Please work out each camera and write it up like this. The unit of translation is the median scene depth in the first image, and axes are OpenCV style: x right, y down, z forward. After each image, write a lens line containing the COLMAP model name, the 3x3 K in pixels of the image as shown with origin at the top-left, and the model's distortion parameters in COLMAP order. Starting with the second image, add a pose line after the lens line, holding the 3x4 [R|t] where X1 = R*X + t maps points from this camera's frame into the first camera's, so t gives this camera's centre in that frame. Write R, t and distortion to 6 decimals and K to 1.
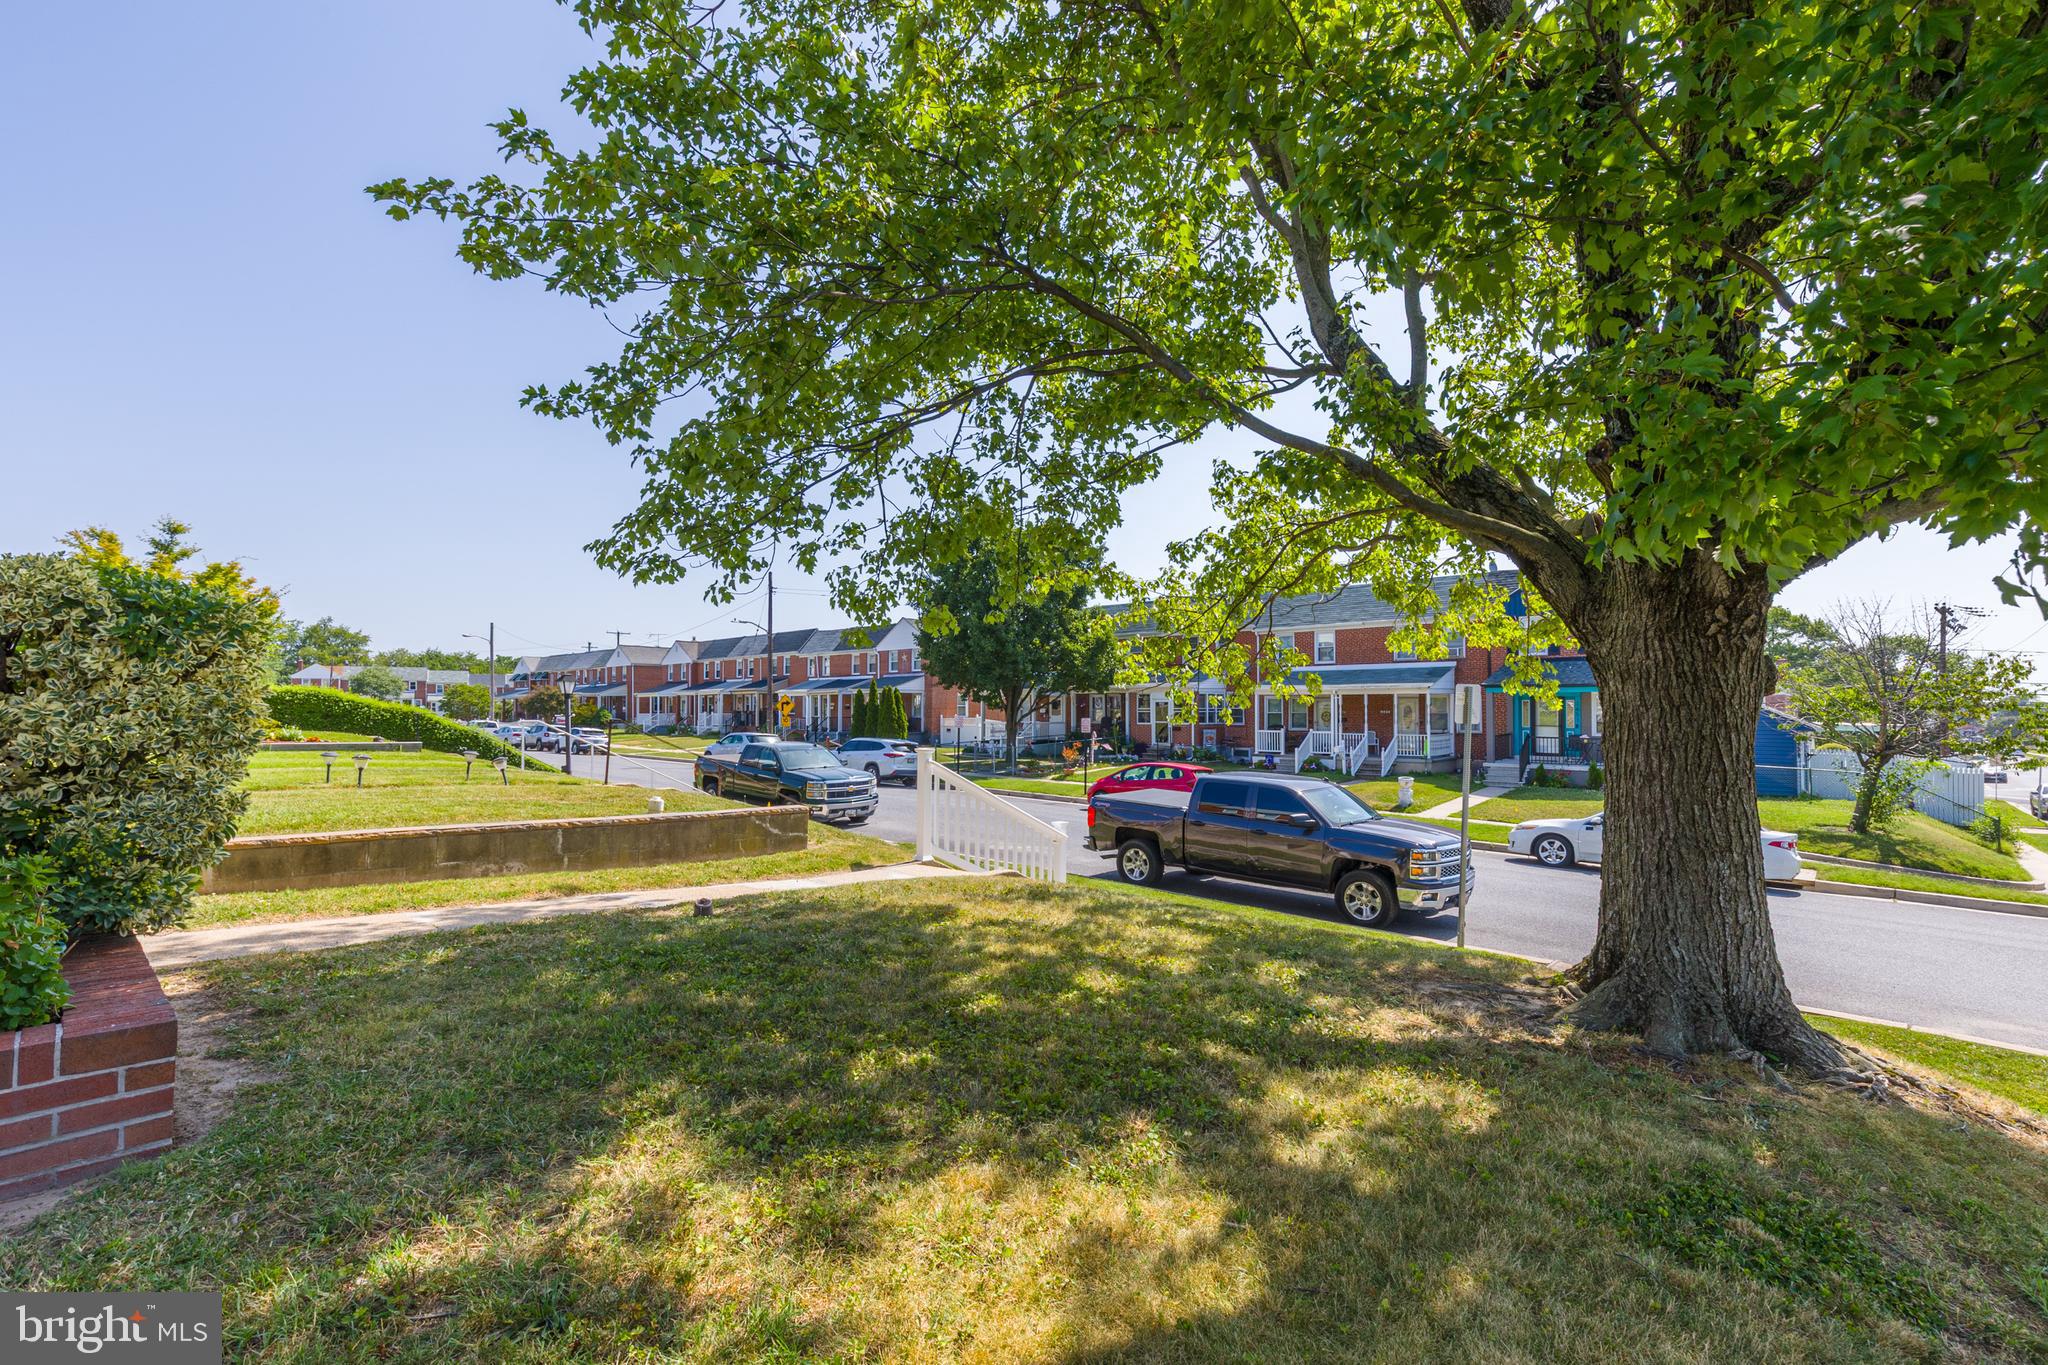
lens RADIAL K [[921.7, 0, 1045.2], [0, 921.7, 694.1], [0, 0, 1]] dist [0.007567, -0.000224]
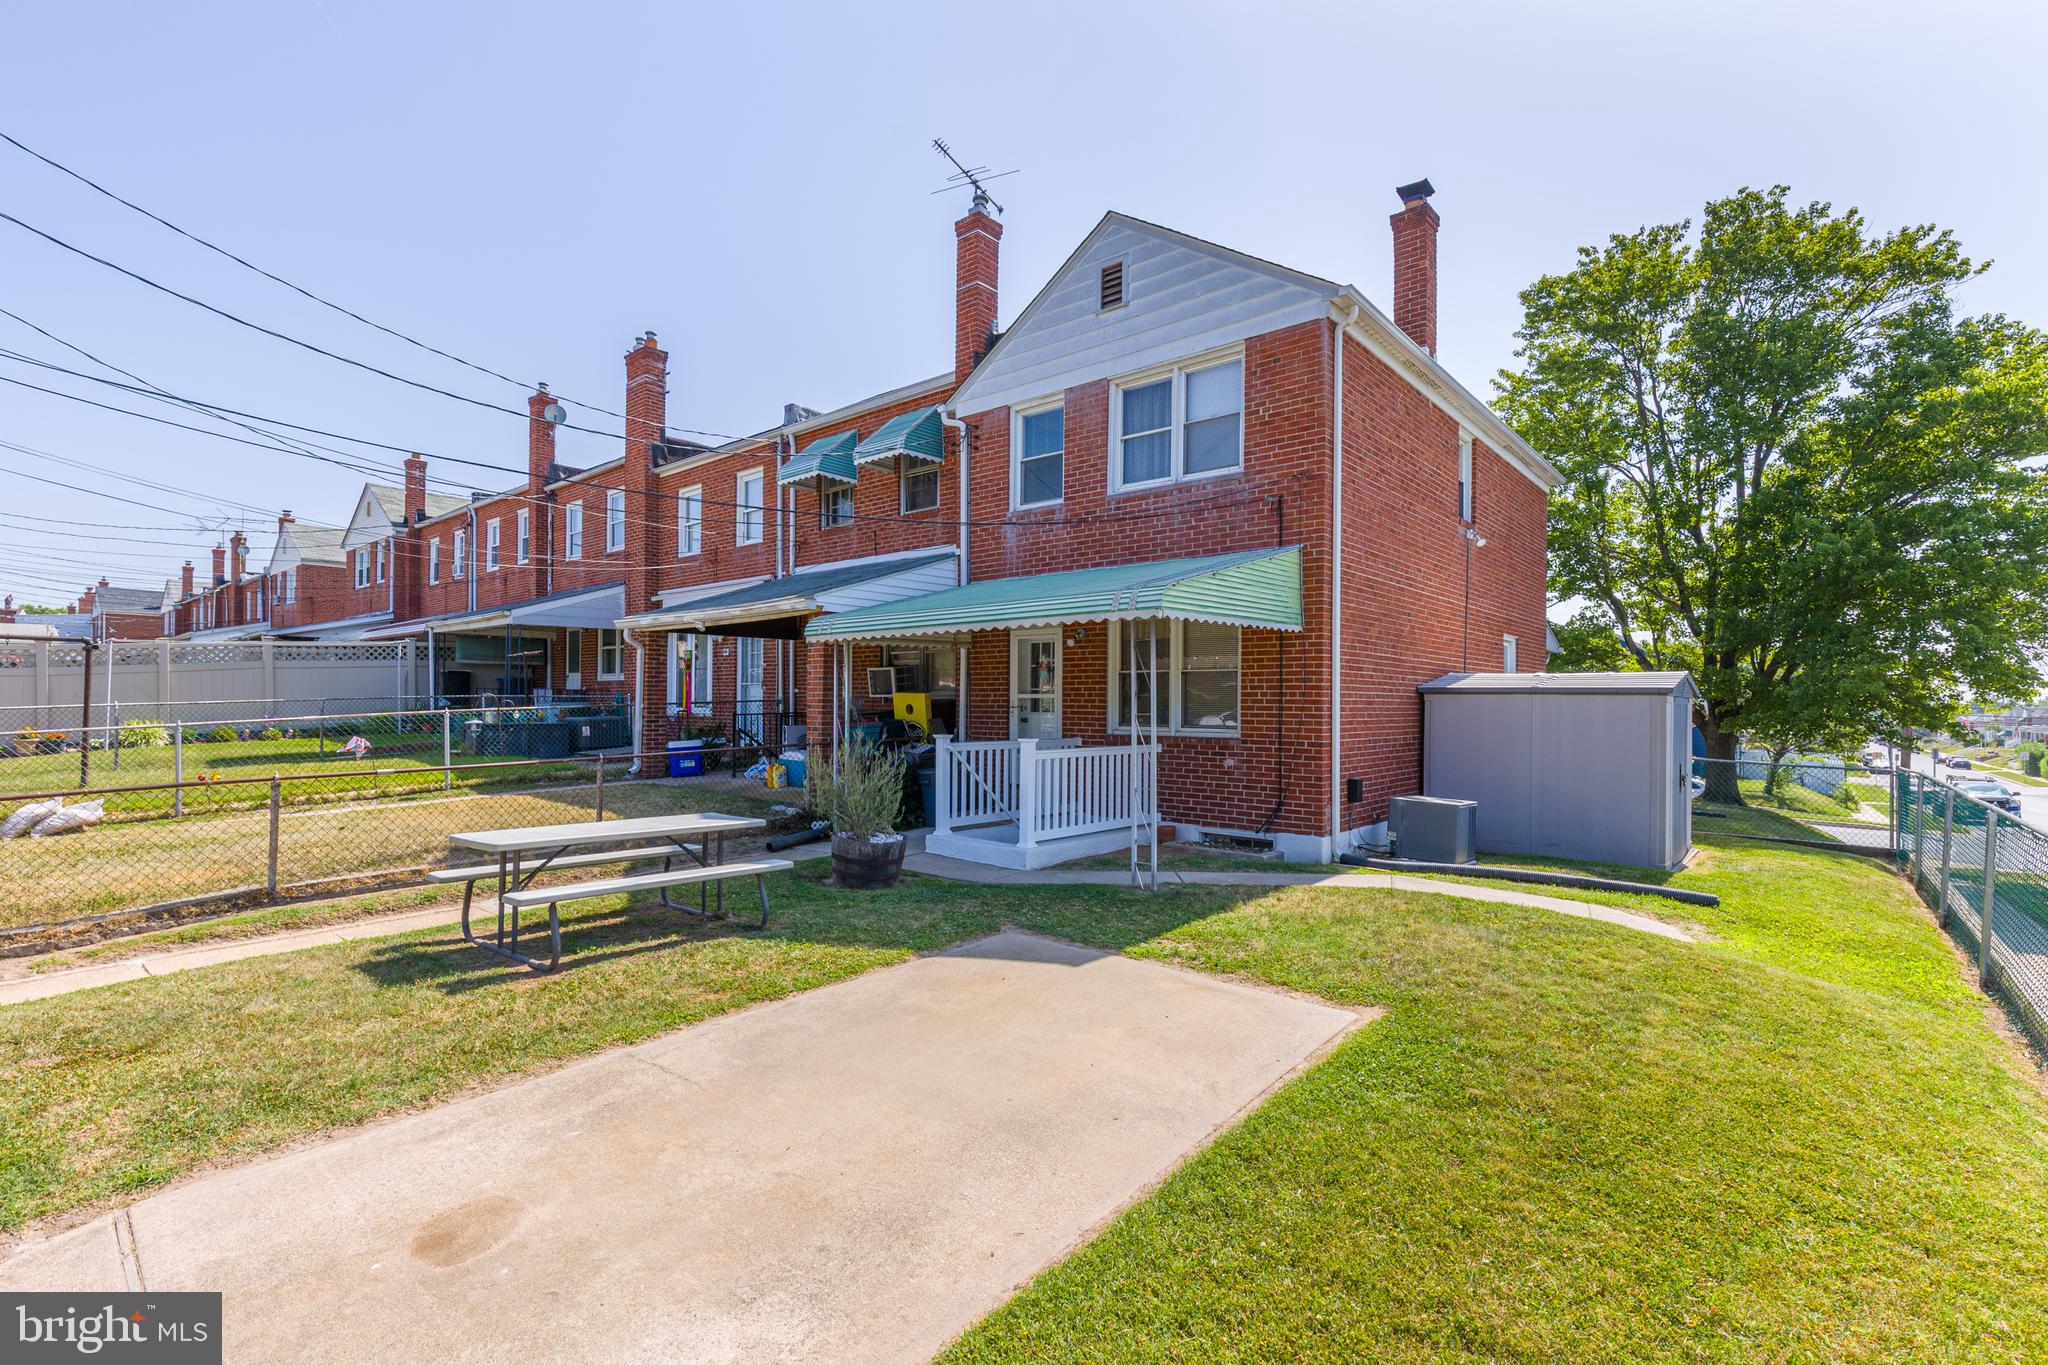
lens RADIAL K [[921.7, 0, 1024.7], [0, 921.7, 687.8], [0, 0, 1]] dist [0.007567, -0.000224]
pose [[0.999478, 0.009593, 0.030865, -0.432934], [-0.009611, 0.999954, 0.000417, -0.033726], [-0.030860, -0.000714, 0.999523, -0.521998]]
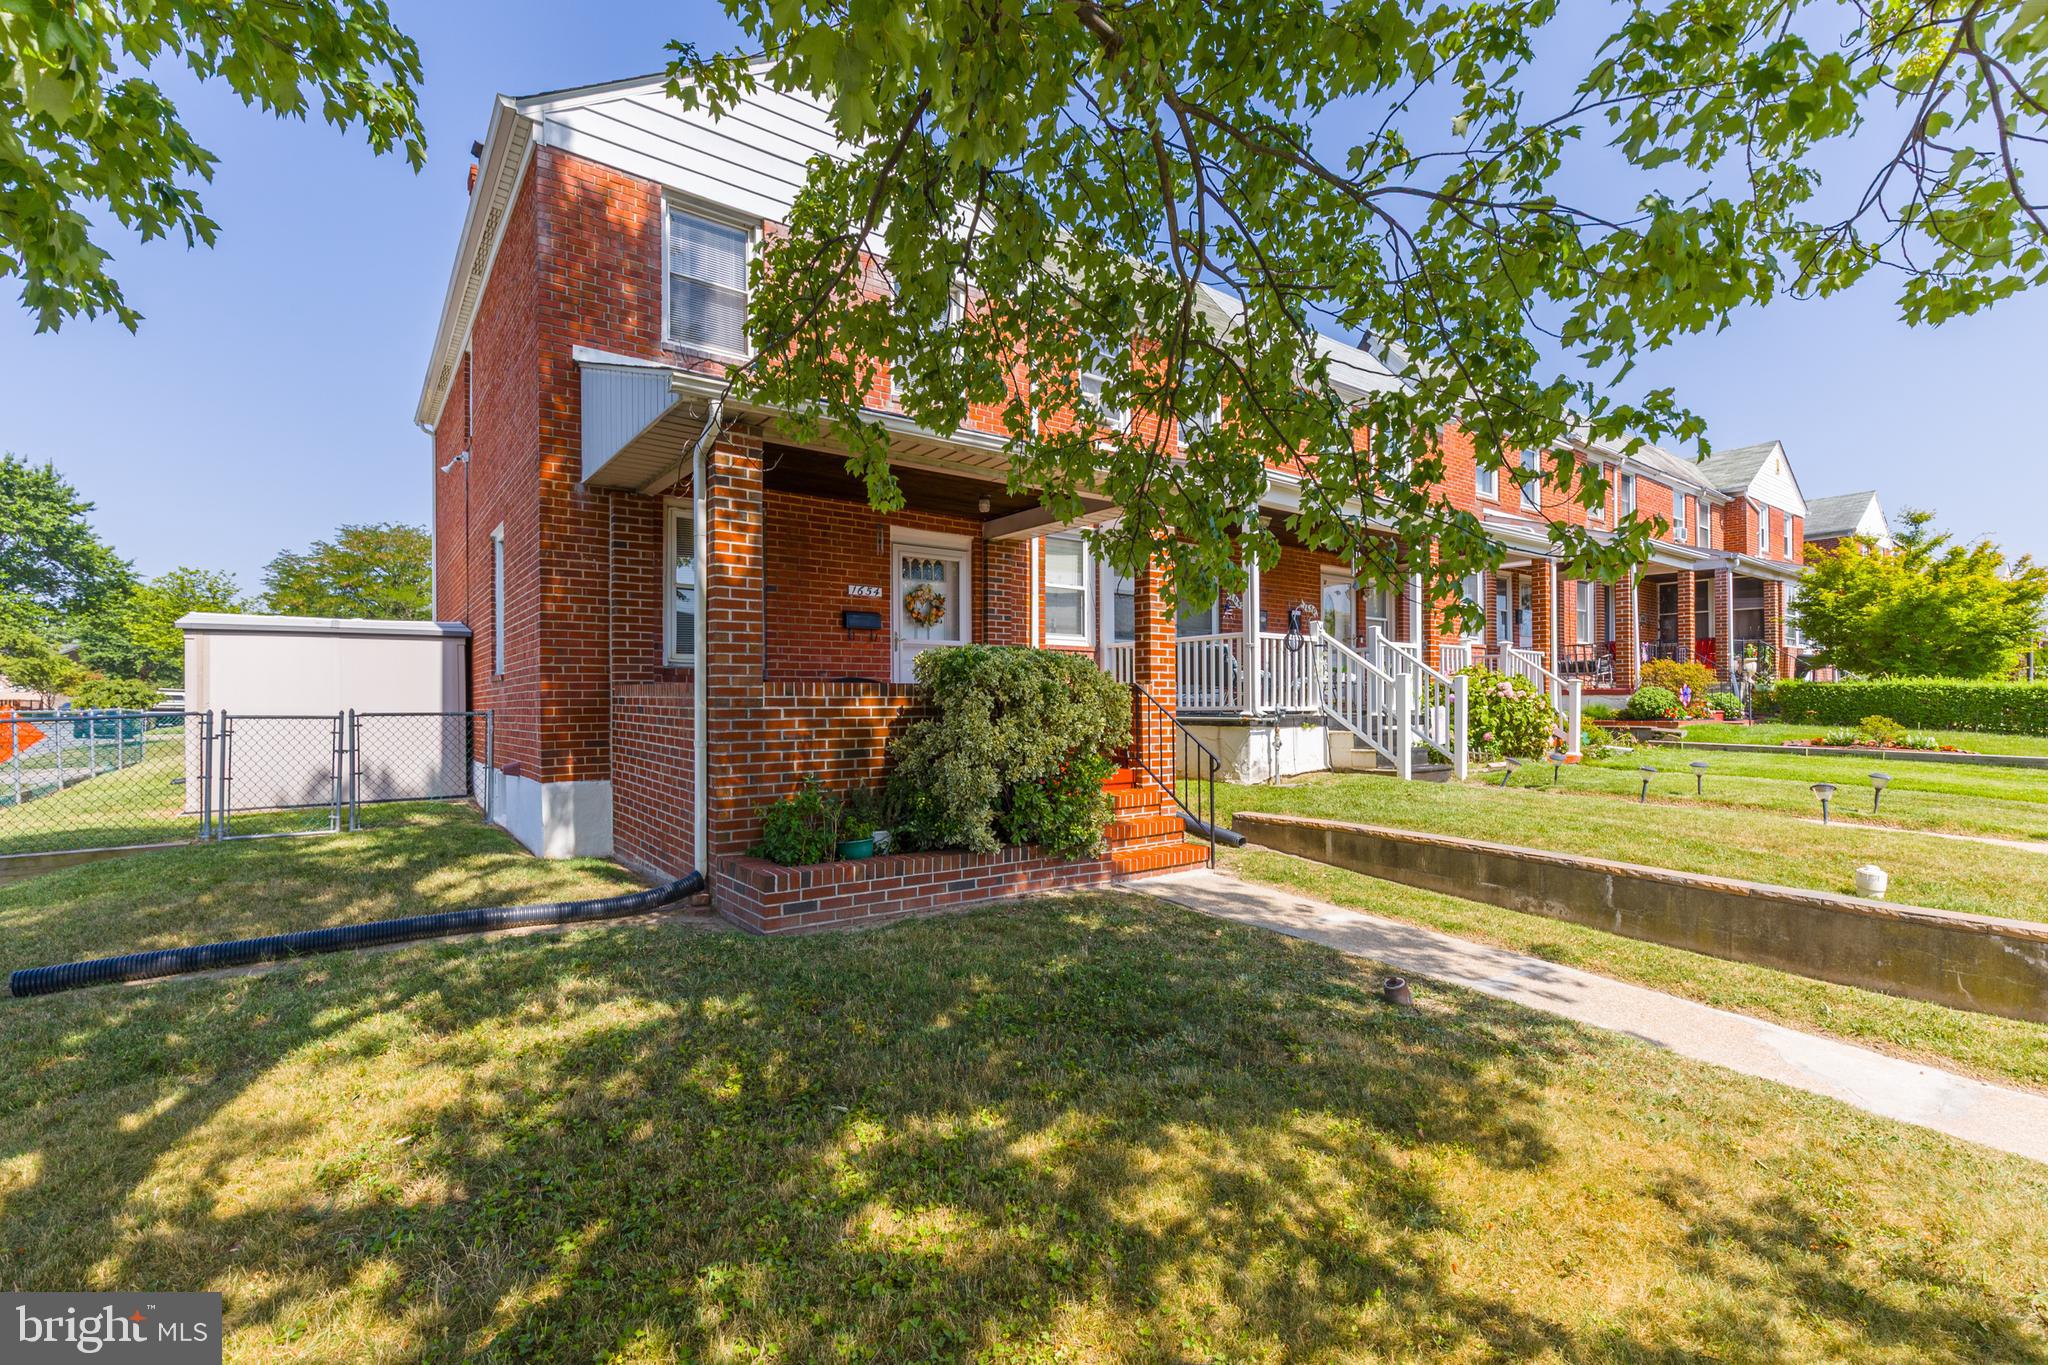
lens RADIAL K [[921.7, 0, 1044.8], [0, 921.7, 698.5], [0, 0, 1]] dist [0.007567, -0.000224]
pose [[-0.179362, -0.006961, -0.983759, 0.078333], [0.021487, 0.999709, -0.010991, -0.001699], [0.983549, -0.023110, -0.179160, 0.151234]]
